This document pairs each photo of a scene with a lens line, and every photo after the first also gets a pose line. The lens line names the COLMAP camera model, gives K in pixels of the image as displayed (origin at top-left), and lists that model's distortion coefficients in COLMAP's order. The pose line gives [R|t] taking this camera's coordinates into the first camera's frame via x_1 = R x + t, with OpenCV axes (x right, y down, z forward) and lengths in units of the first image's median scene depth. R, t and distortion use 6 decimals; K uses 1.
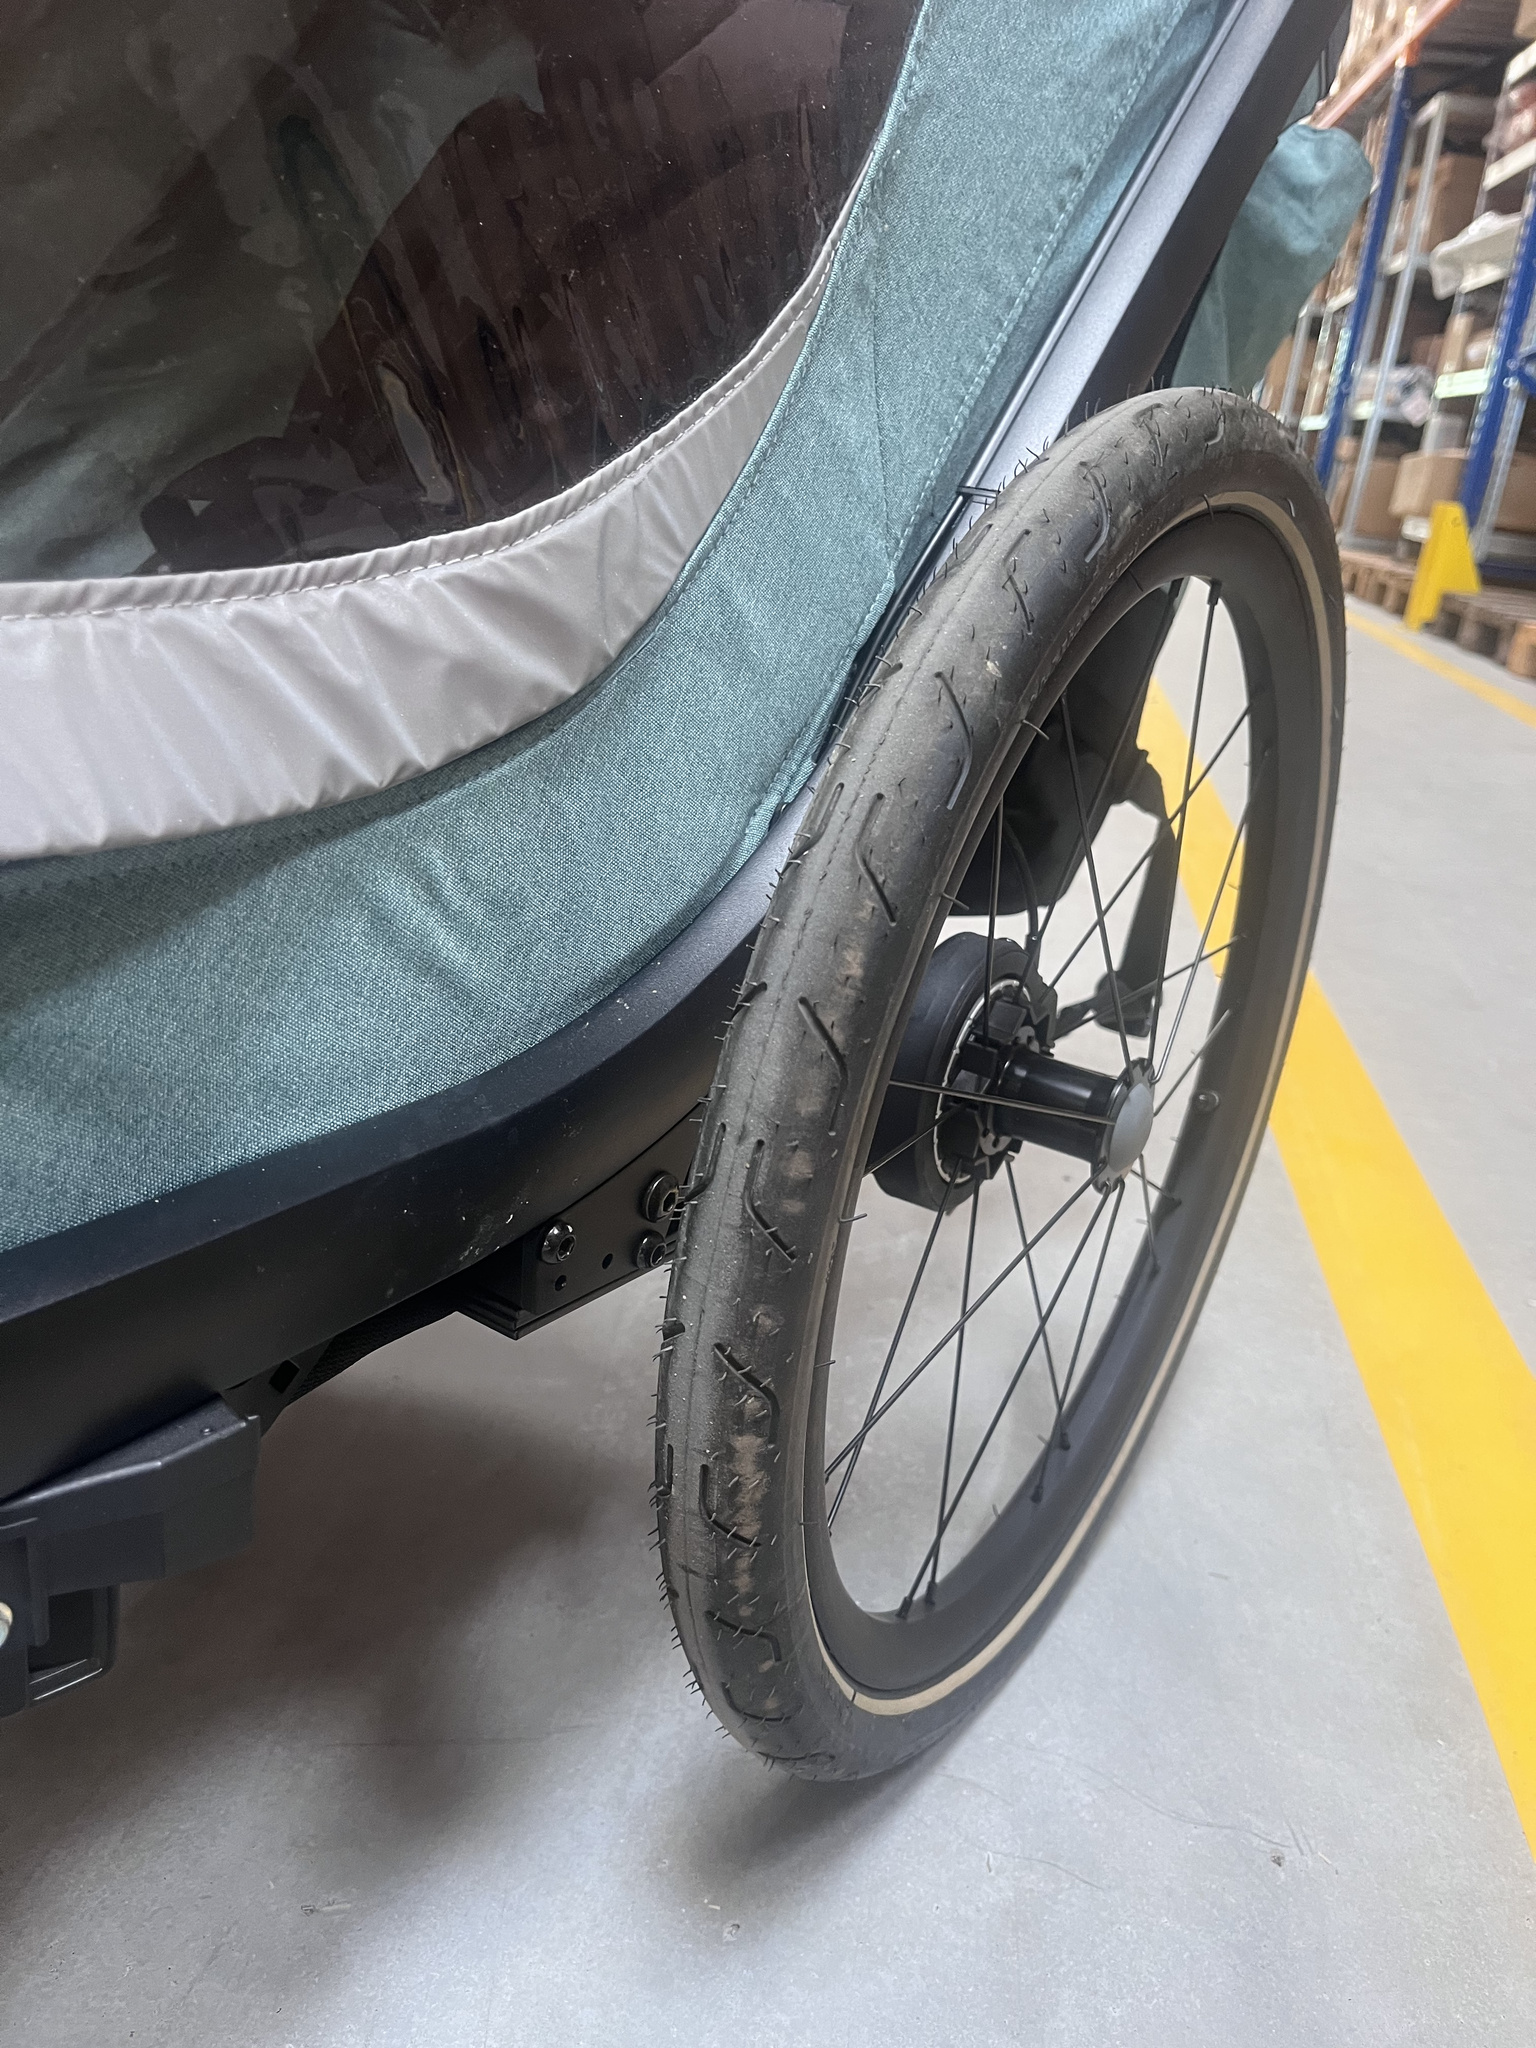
lens RADIAL K [[1525.6, 0, 775.5], [0, 1525.6, 1031.9], [0, 0, 1]] dist [-0.012378, -0.011904]
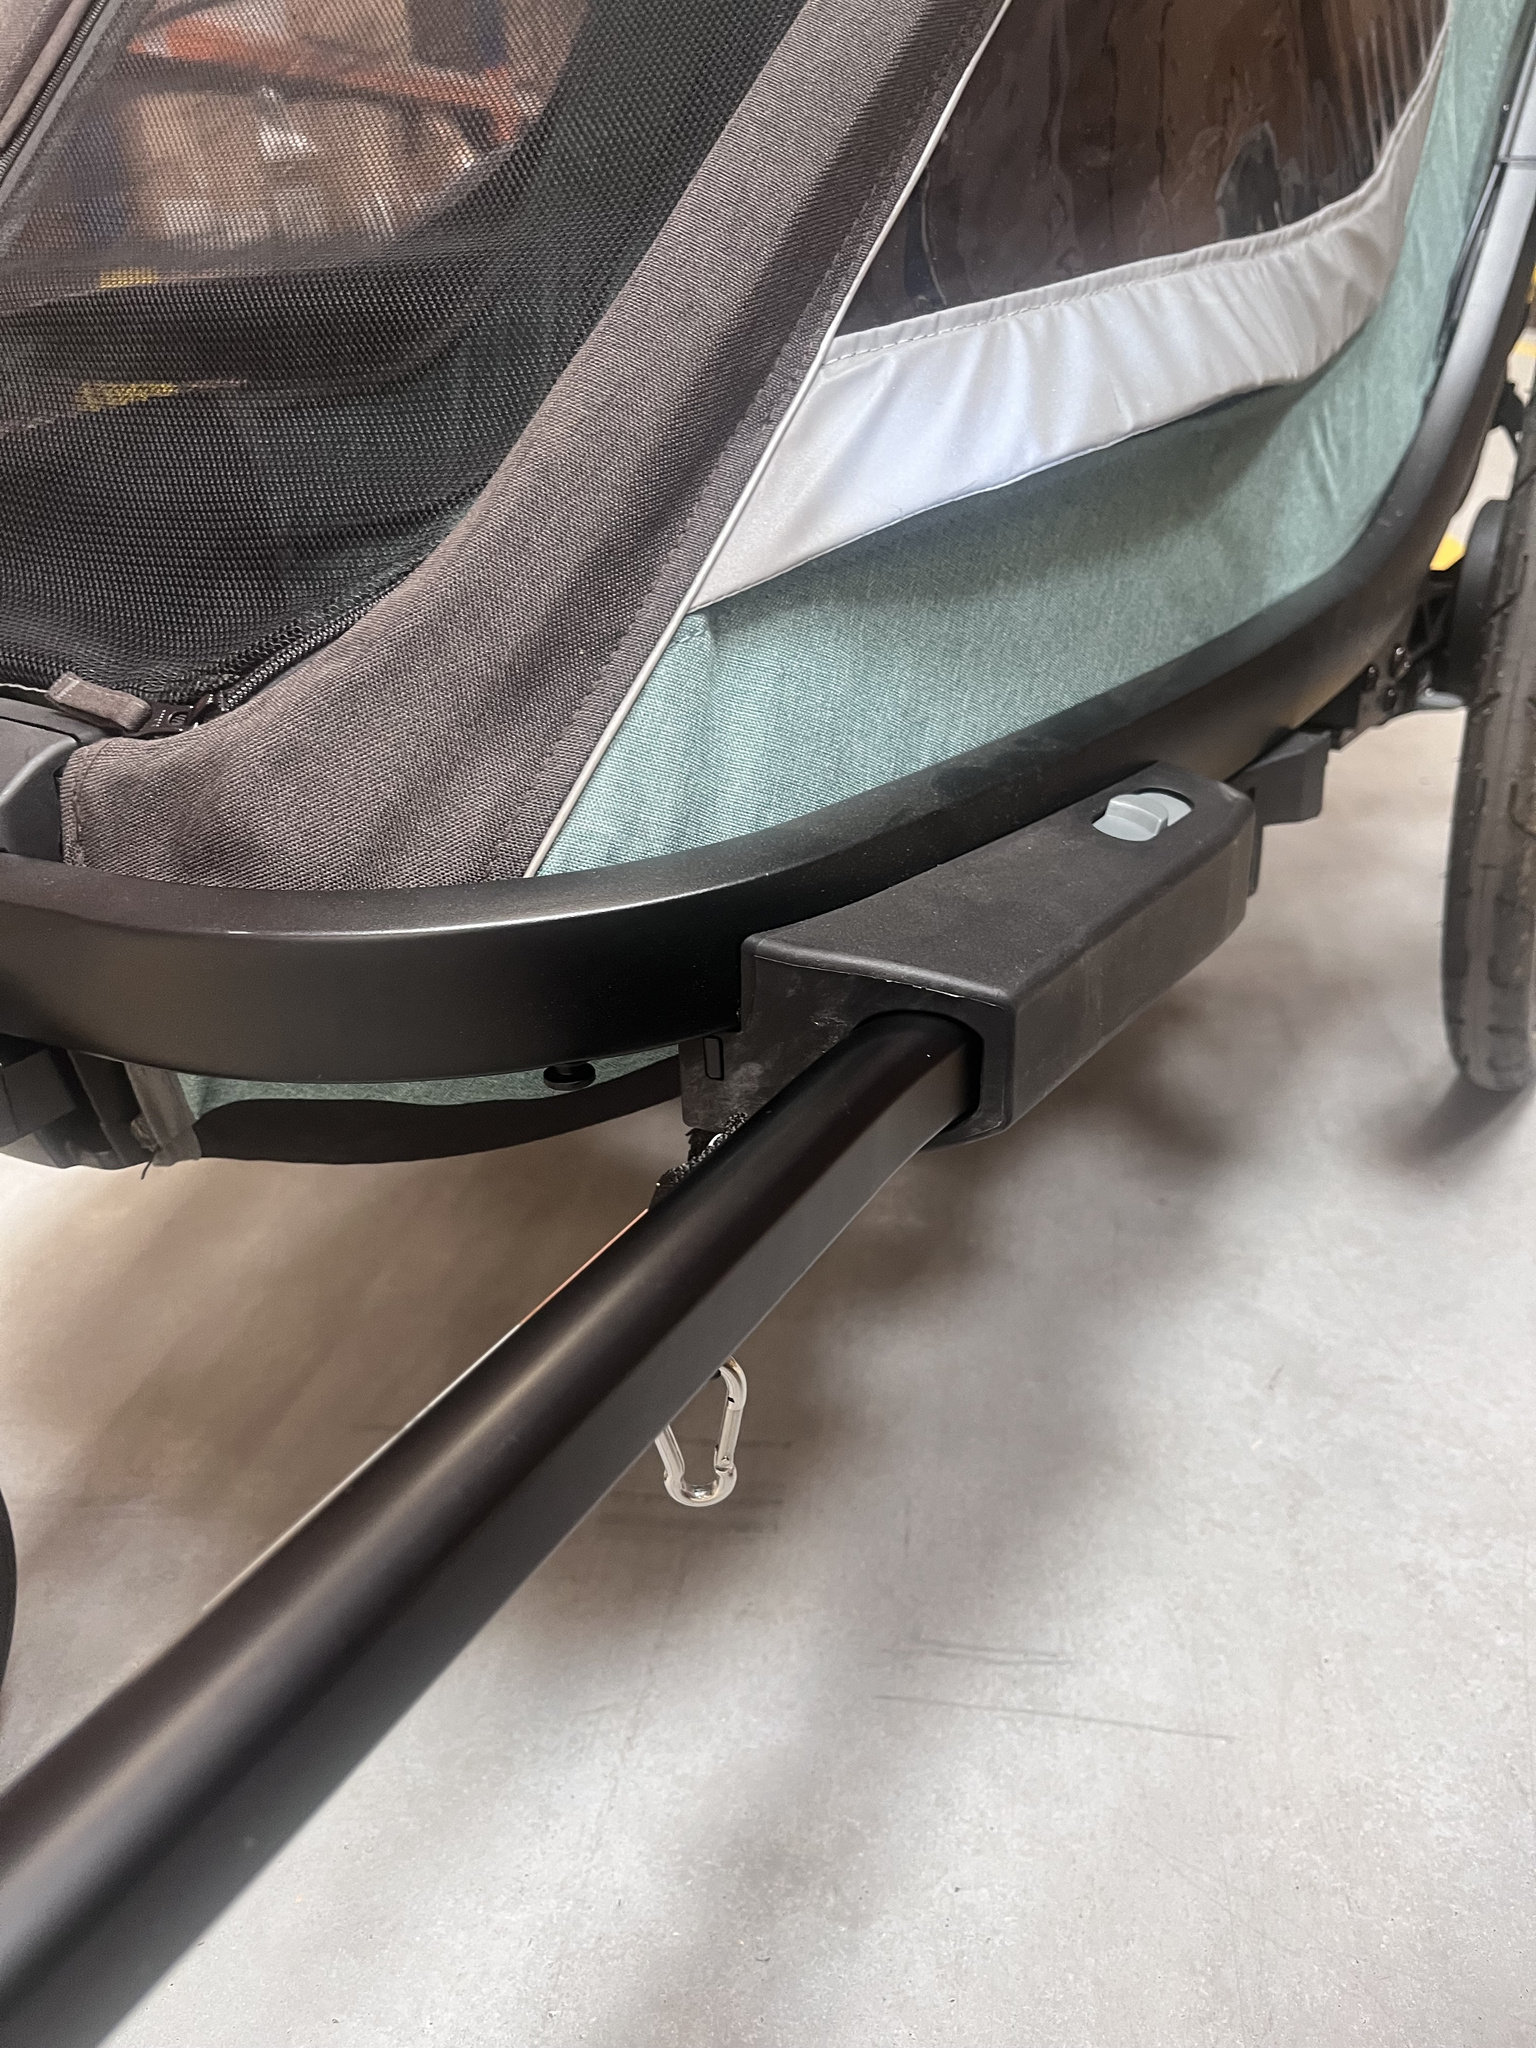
lens RADIAL K [[1525.6, 0, 756.5], [0, 1525.6, 1009.0], [0, 0, 1]] dist [-0.012378, -0.011904]
pose [[0.989034, -0.132856, -0.064502, -0.794508], [0.138241, 0.986499, 0.087798, 0.278936], [0.051966, -0.095752, 0.994048, -0.682263]]
